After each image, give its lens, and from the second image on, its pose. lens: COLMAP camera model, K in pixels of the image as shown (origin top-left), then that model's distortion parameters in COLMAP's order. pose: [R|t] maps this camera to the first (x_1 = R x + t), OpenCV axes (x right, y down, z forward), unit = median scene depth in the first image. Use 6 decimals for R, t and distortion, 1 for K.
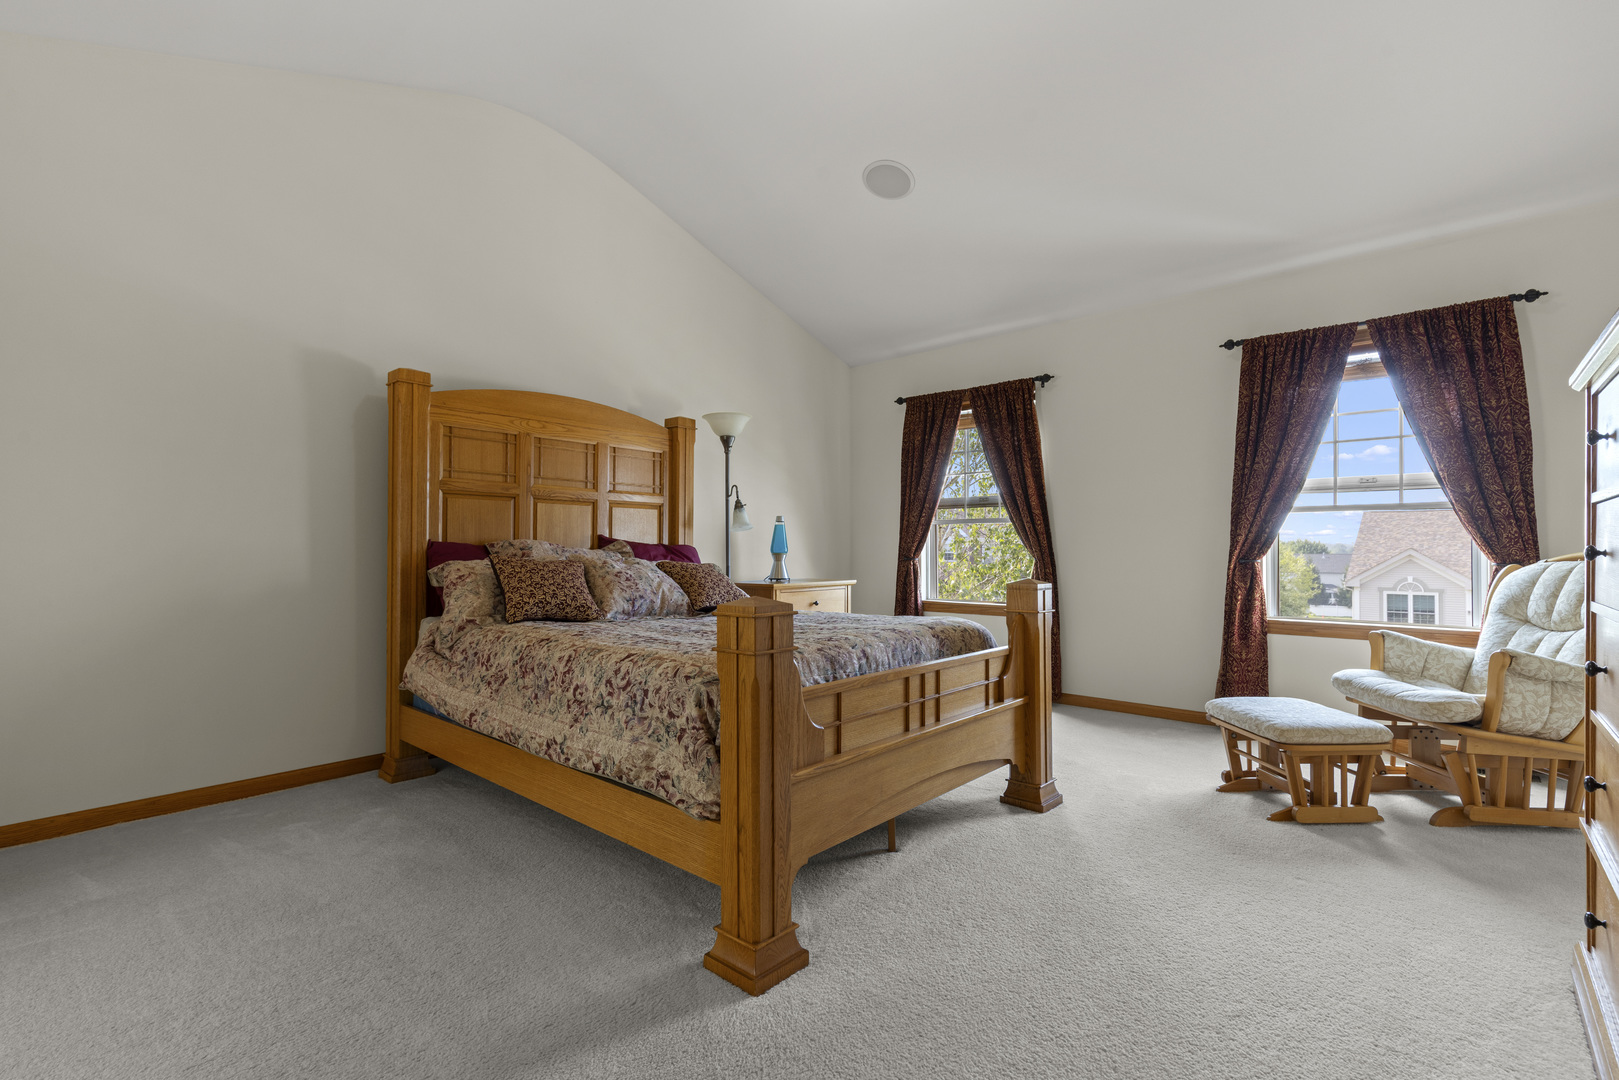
lens RADIAL K [[720.9, 0, 809.5], [0, 720.9, 540.0], [0, 0, 1]] dist [0.002404, -0.000096]
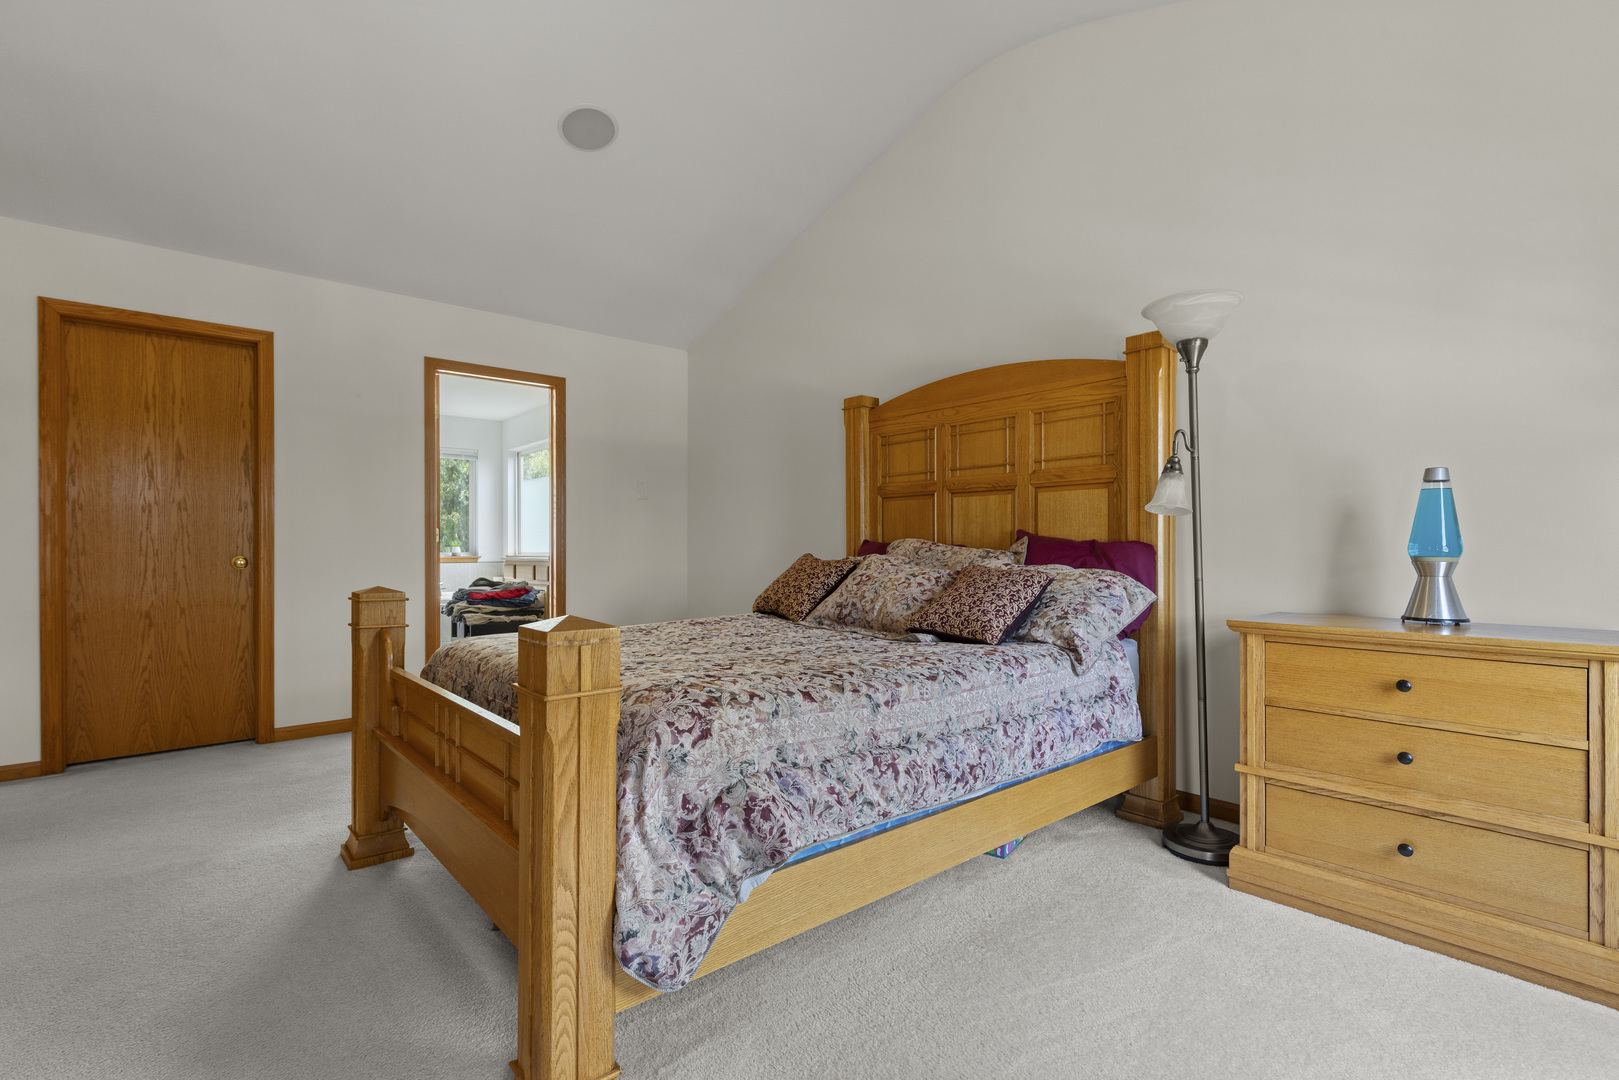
lens RADIAL K [[720.9, 0, 809.5], [0, 720.9, 540.0], [0, 0, 1]] dist [0.002404, -0.000096]
pose [[-0.129927, -0.007456, -0.991495, 0.543166], [0.016291, 0.999821, -0.009653, 0.008393], [0.991390, -0.017407, -0.129783, 0.914946]]
